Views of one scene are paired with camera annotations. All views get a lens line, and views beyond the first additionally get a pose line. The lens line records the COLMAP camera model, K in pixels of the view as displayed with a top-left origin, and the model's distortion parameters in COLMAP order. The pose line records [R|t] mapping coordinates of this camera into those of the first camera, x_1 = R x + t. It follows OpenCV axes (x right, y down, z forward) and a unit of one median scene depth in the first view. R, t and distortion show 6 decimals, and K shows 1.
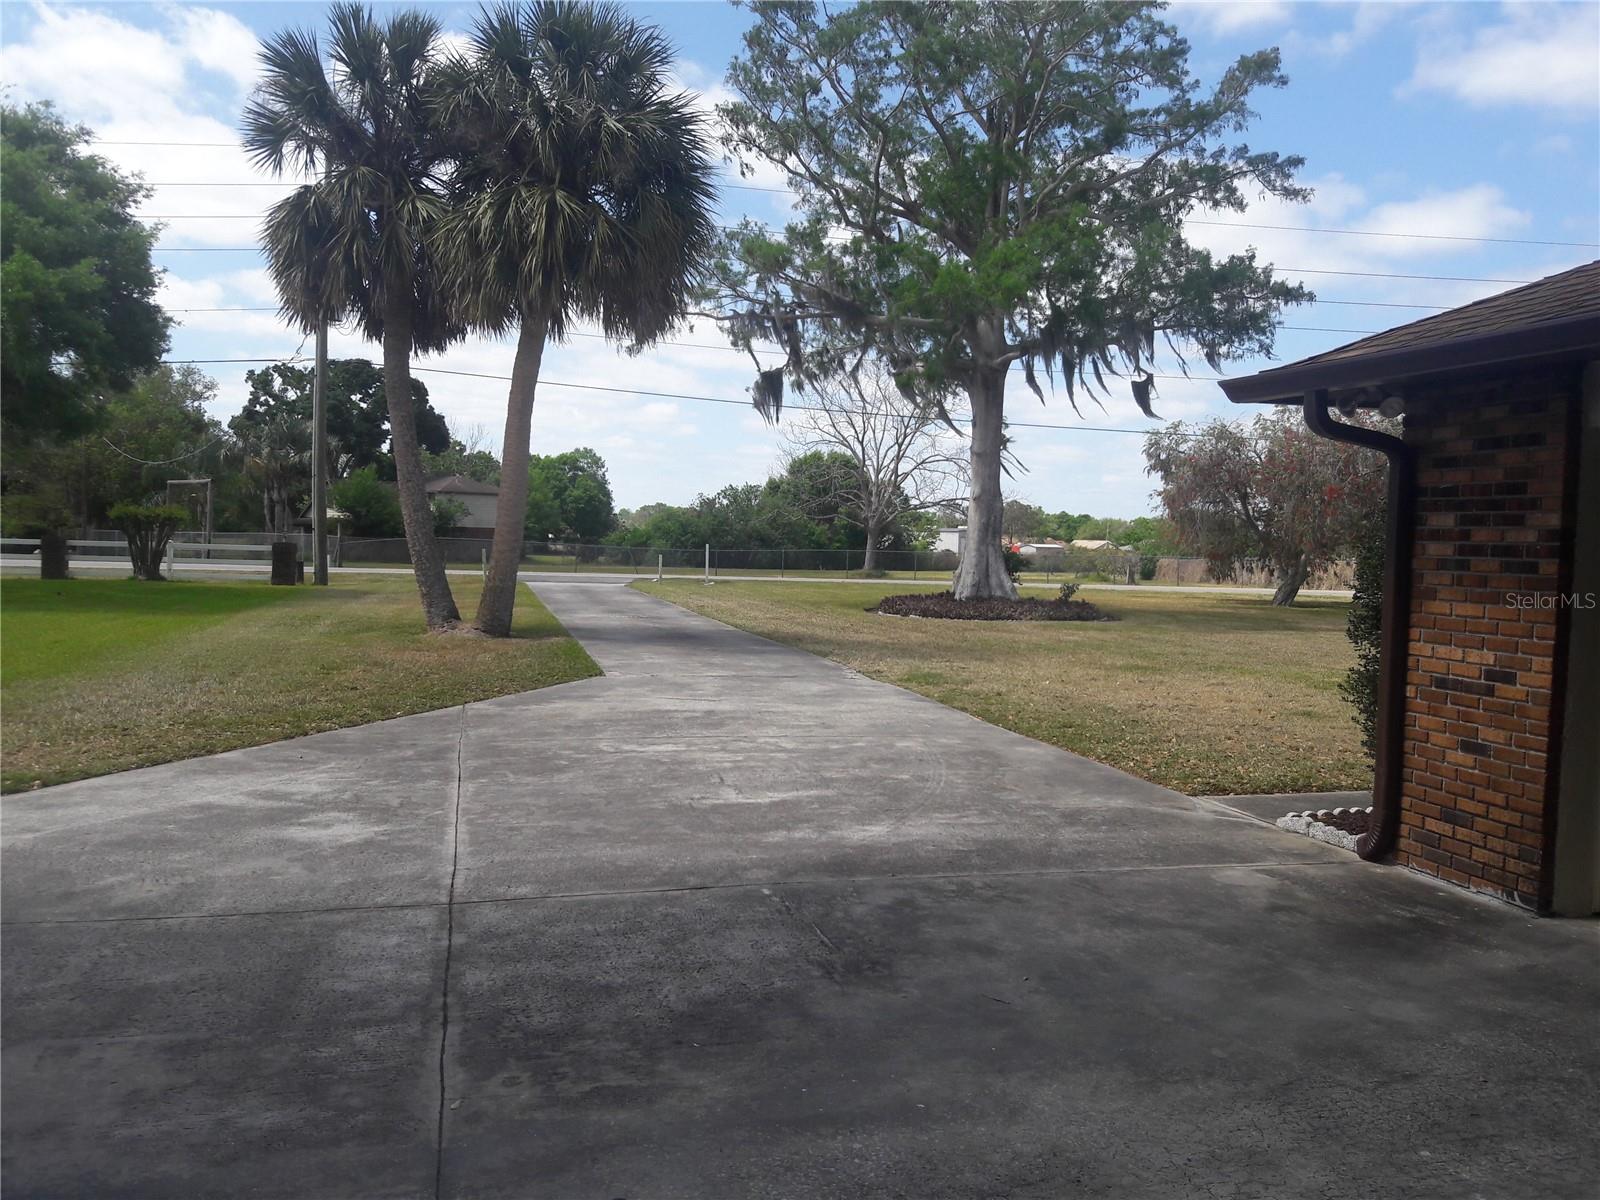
lens RADIAL K [[1310.1, 0, 800.0], [0, 1310.1, 600.0], [0, 0, 1]] dist [-0.007344, -0.111456]
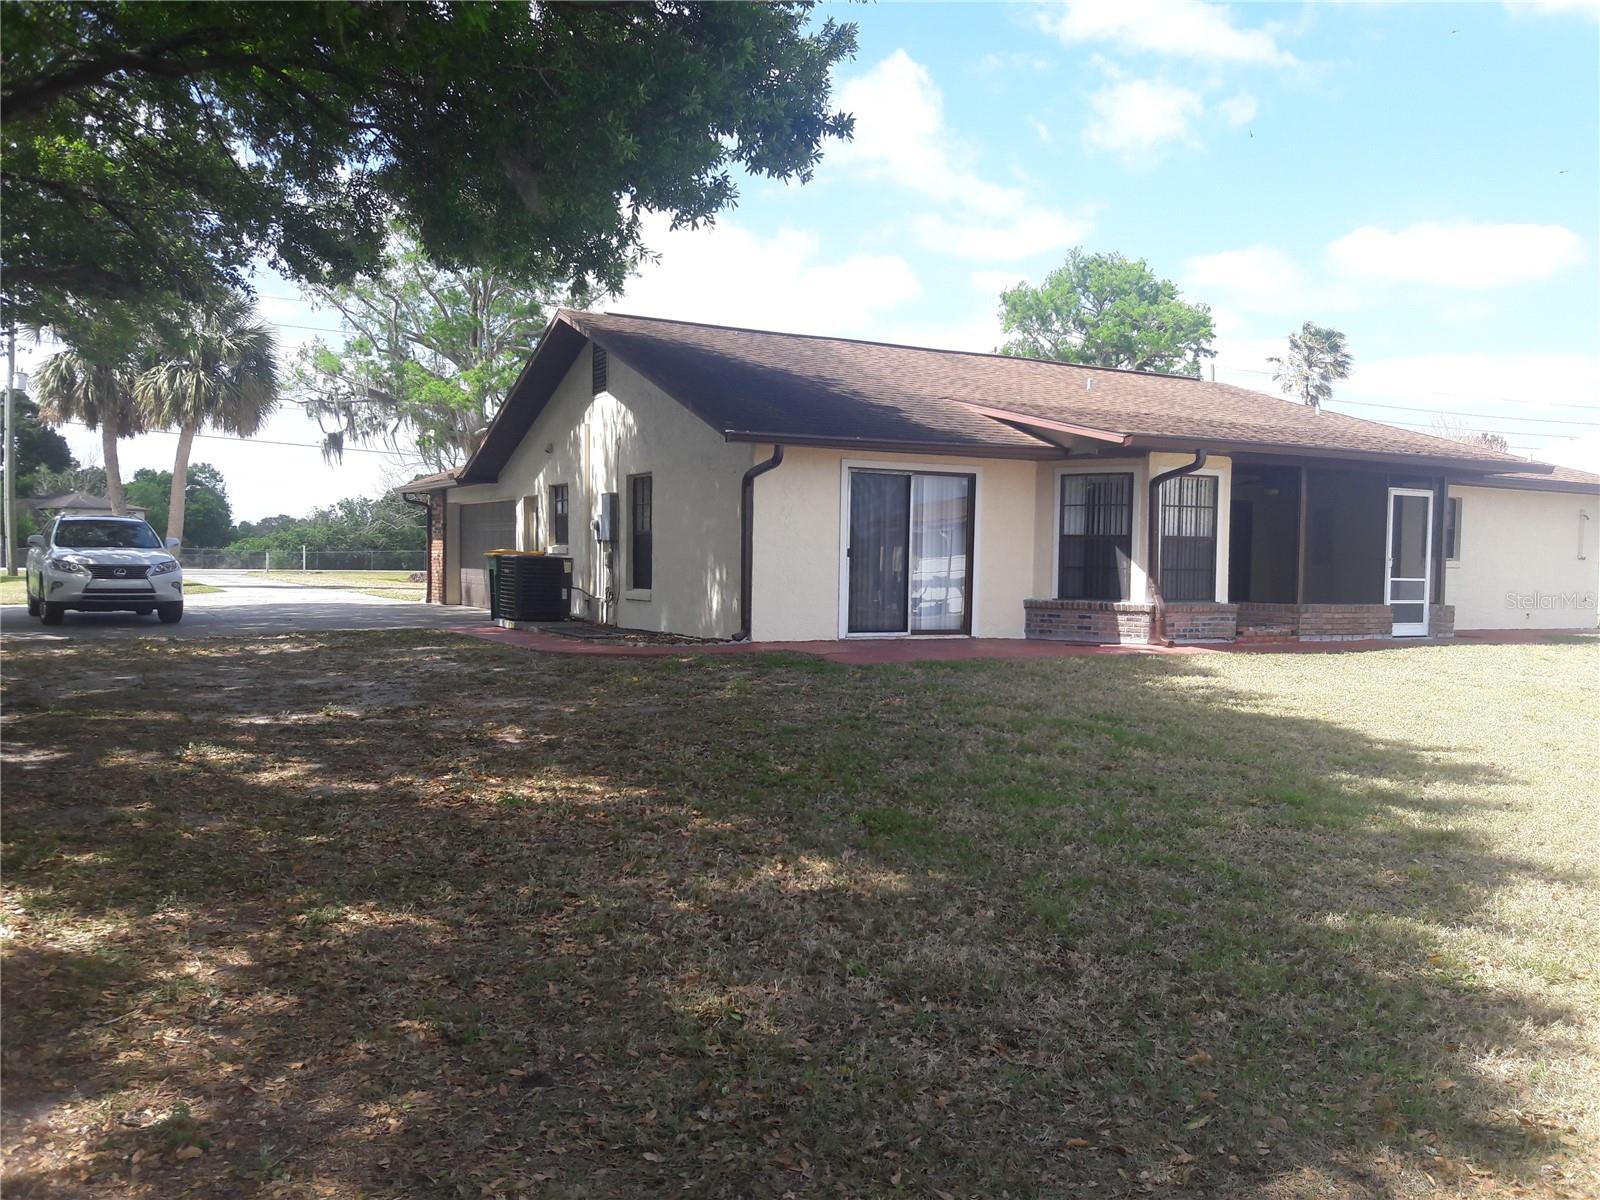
lens RADIAL K [[1310.1, 0, 800.0], [0, 1310.1, 600.0], [0, 0, 1]] dist [-0.007344, -0.111456]
pose [[0.964087, -0.029763, 0.263914, 0.100369], [0.031134, 0.999515, -0.001014, 0.047737], [-0.263755, 0.009194, 0.964546, -0.700572]]
